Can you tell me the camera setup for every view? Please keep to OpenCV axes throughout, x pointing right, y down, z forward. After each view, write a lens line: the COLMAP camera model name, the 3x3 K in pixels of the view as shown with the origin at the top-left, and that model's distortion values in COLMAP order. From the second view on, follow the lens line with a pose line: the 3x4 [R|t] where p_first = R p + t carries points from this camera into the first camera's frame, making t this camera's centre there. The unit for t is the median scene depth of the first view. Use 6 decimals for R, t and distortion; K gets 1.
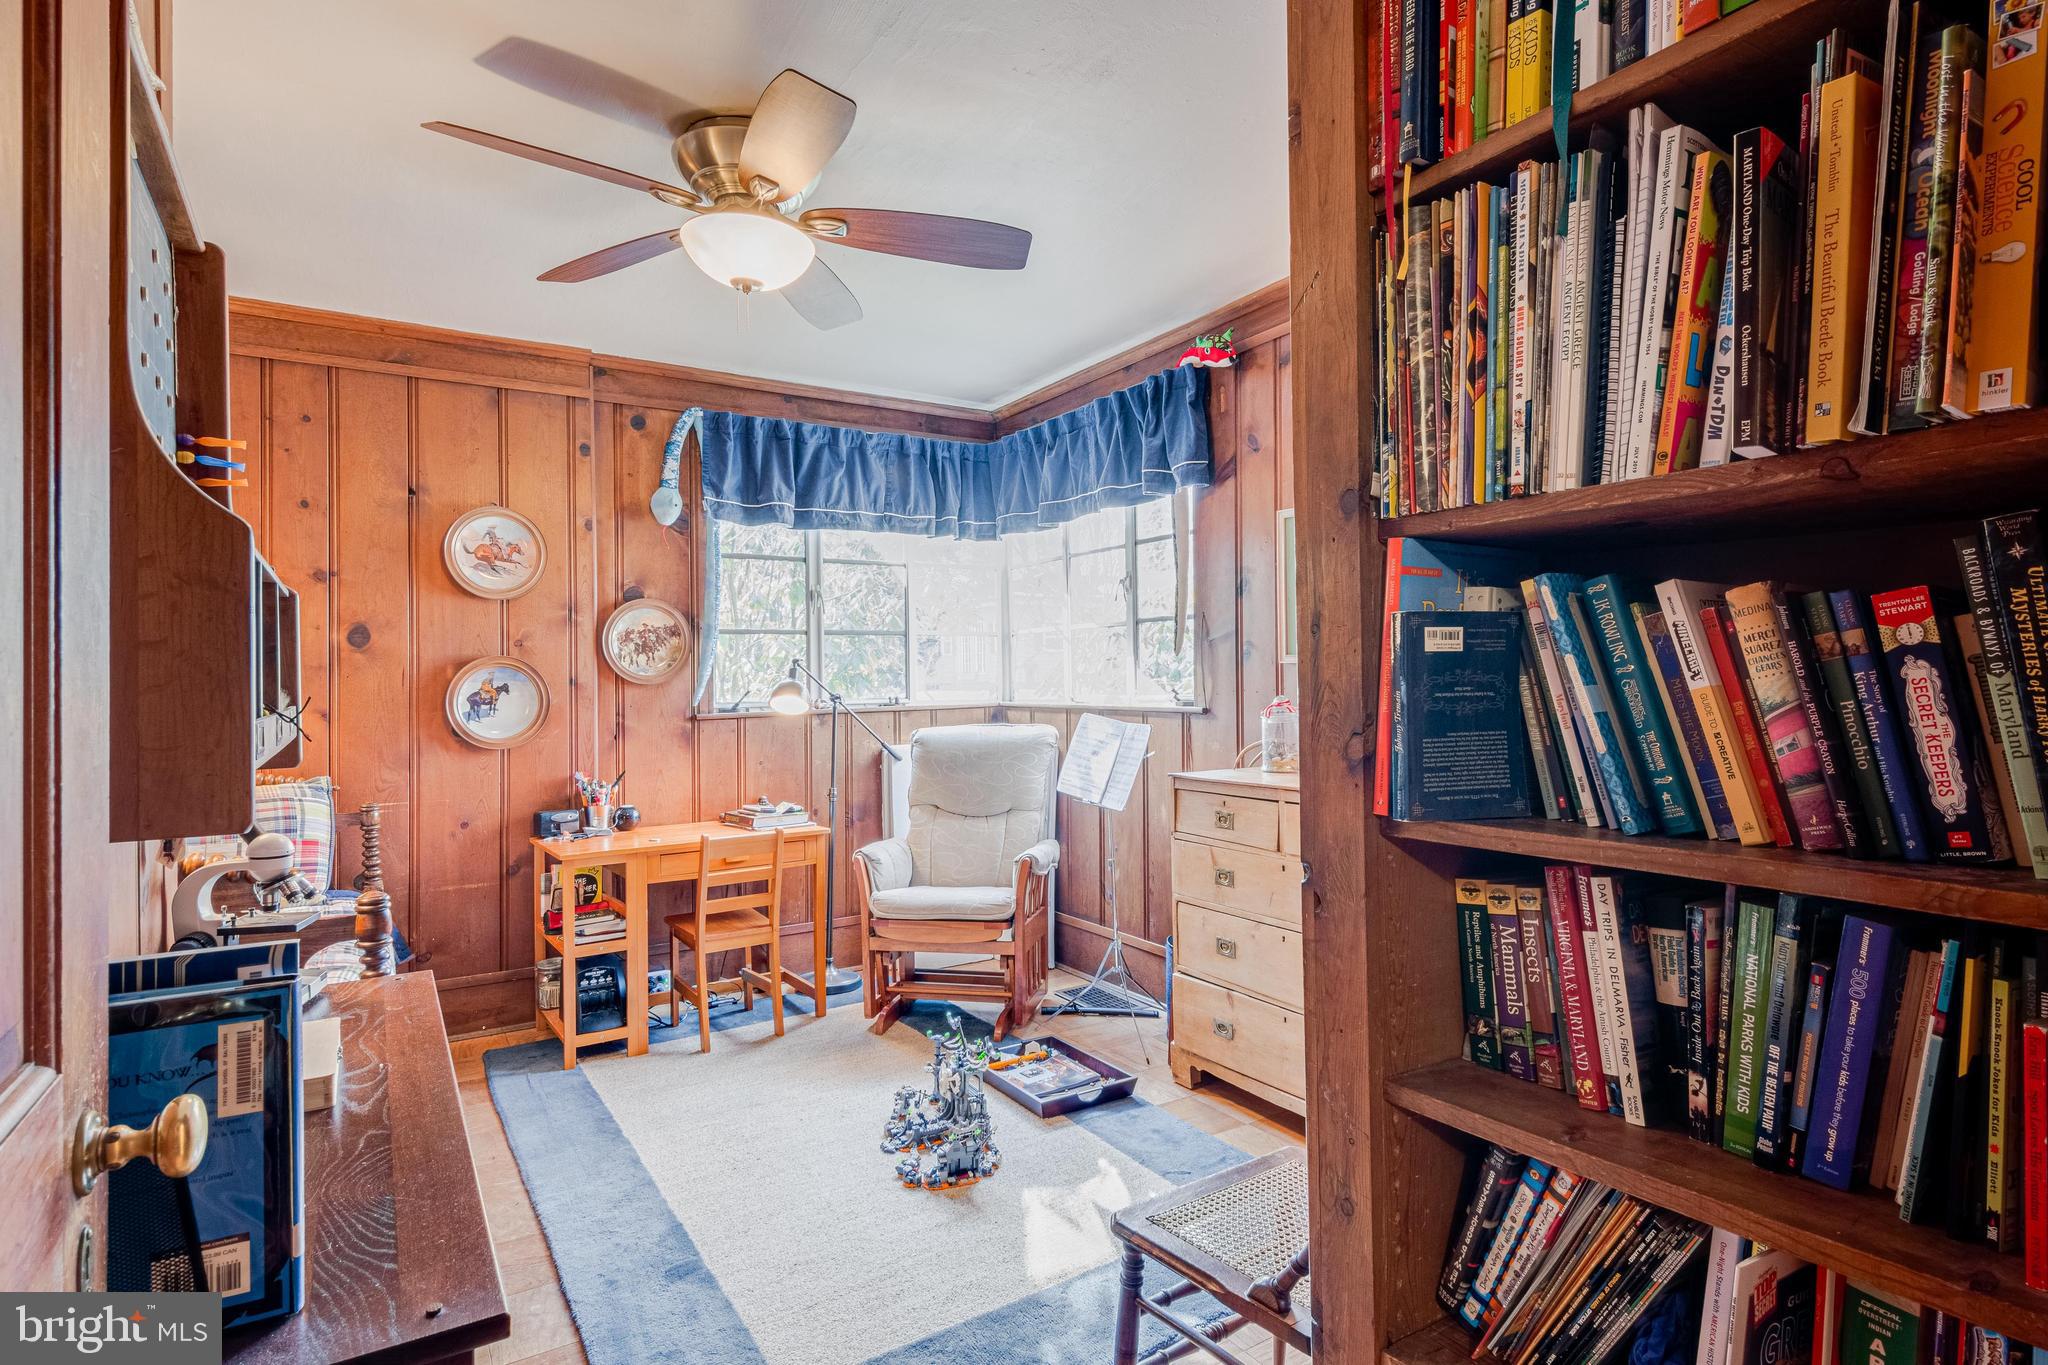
lens RADIAL K [[1034.0, 0, 1021.1], [0, 1034.0, 692.8], [0, 0, 1]] dist [0.015180, -0.011592]
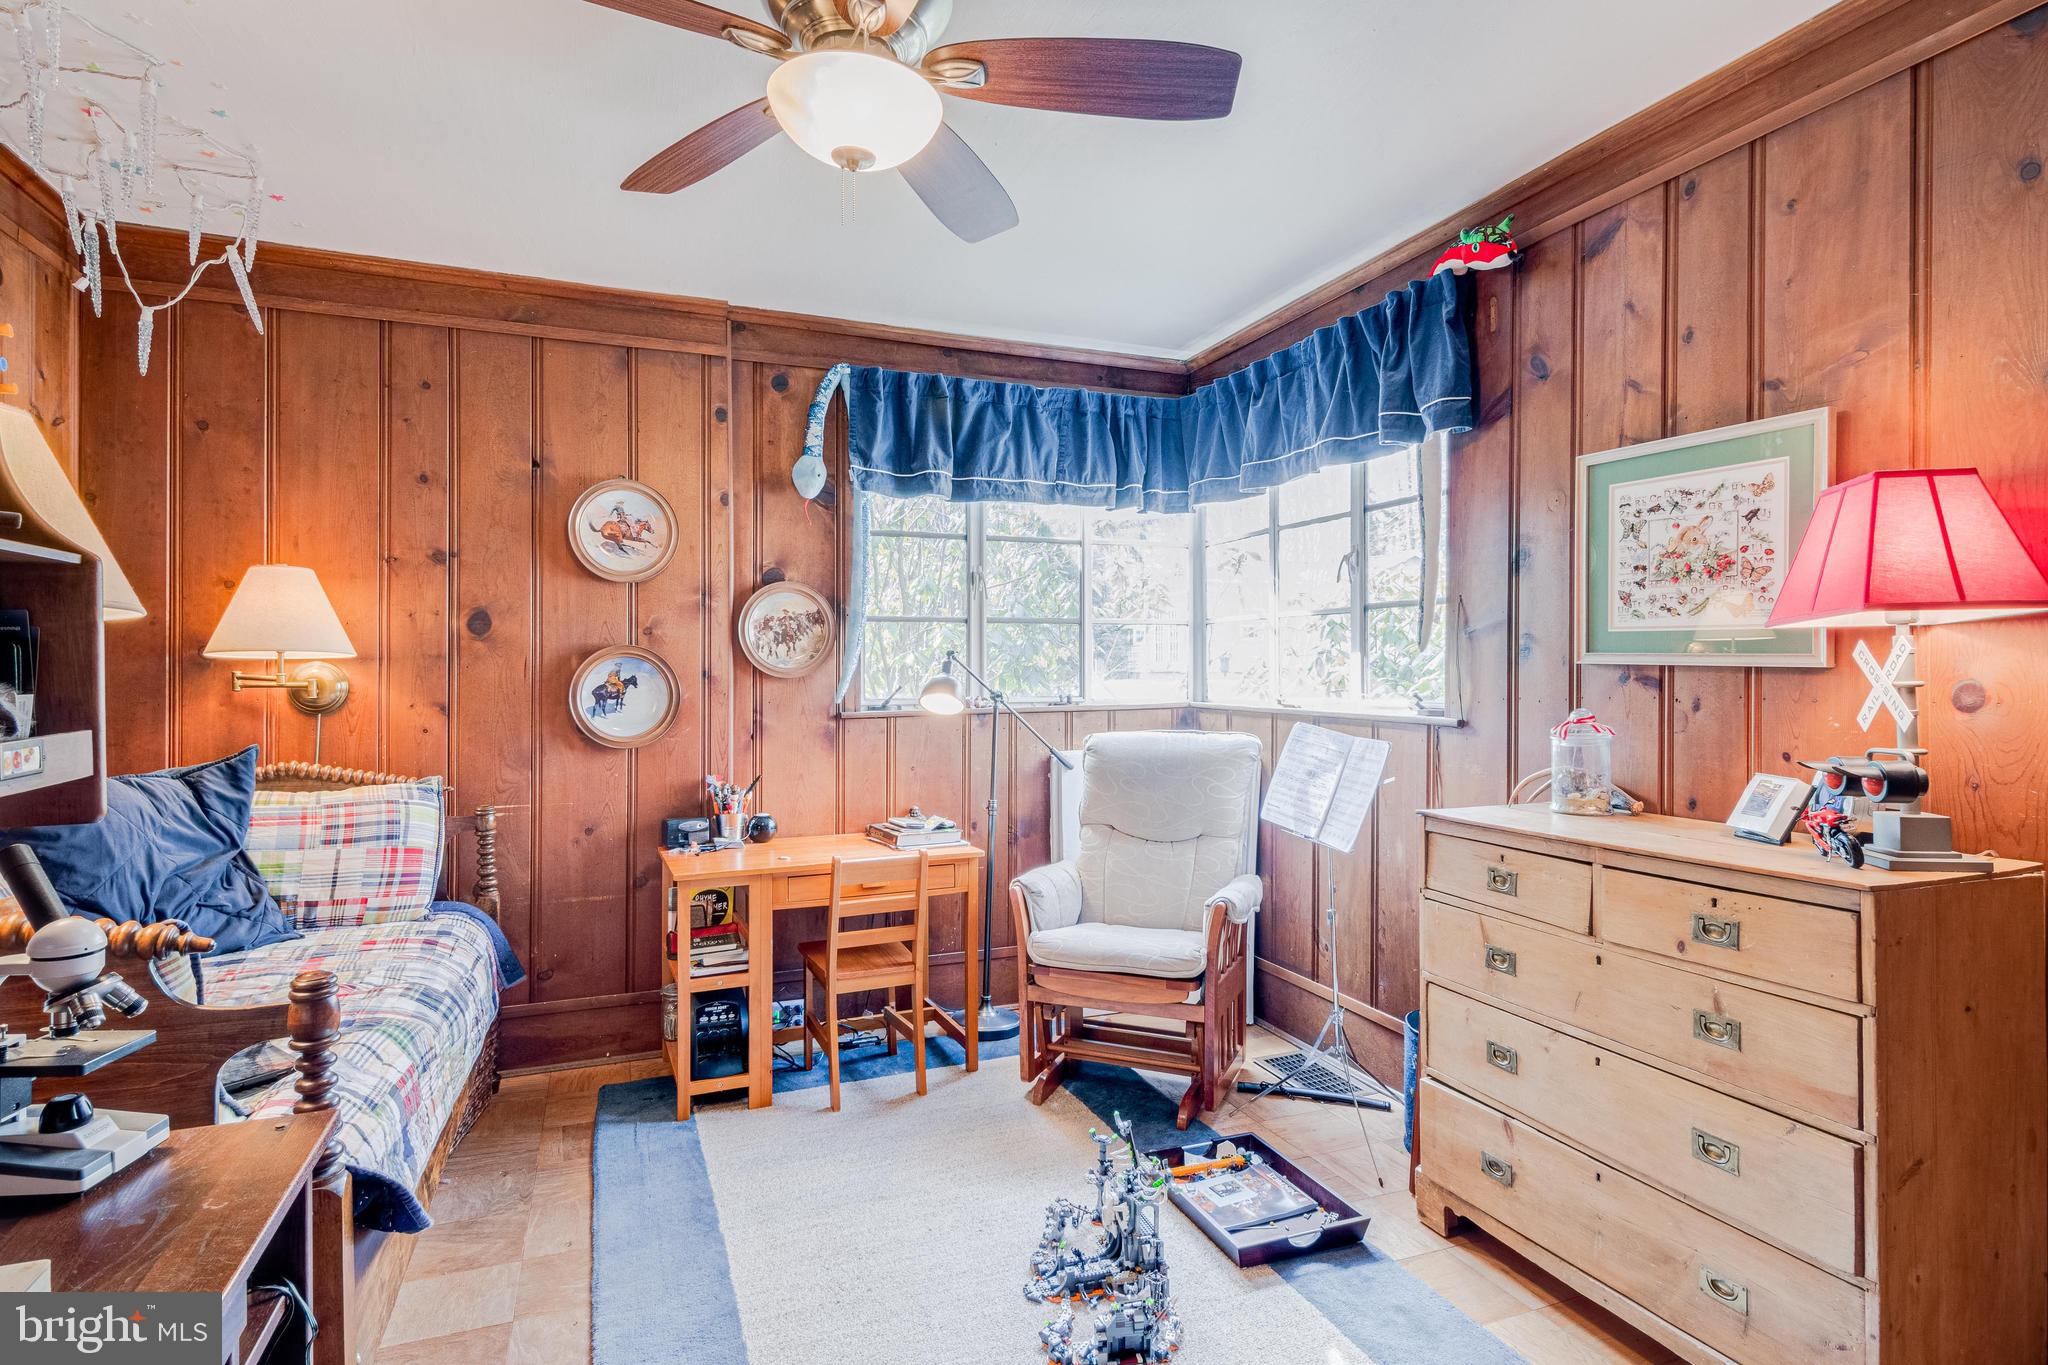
lens RADIAL K [[1034.0, 0, 1004.5], [0, 1034.0, 668.7], [0, 0, 1]] dist [0.015180, -0.011592]
pose [[0.979880, 0.012493, -0.199195, -0.001533], [-0.014826, 0.999838, -0.010227, -0.010861], [0.199035, 0.012975, 0.979906, 0.186481]]
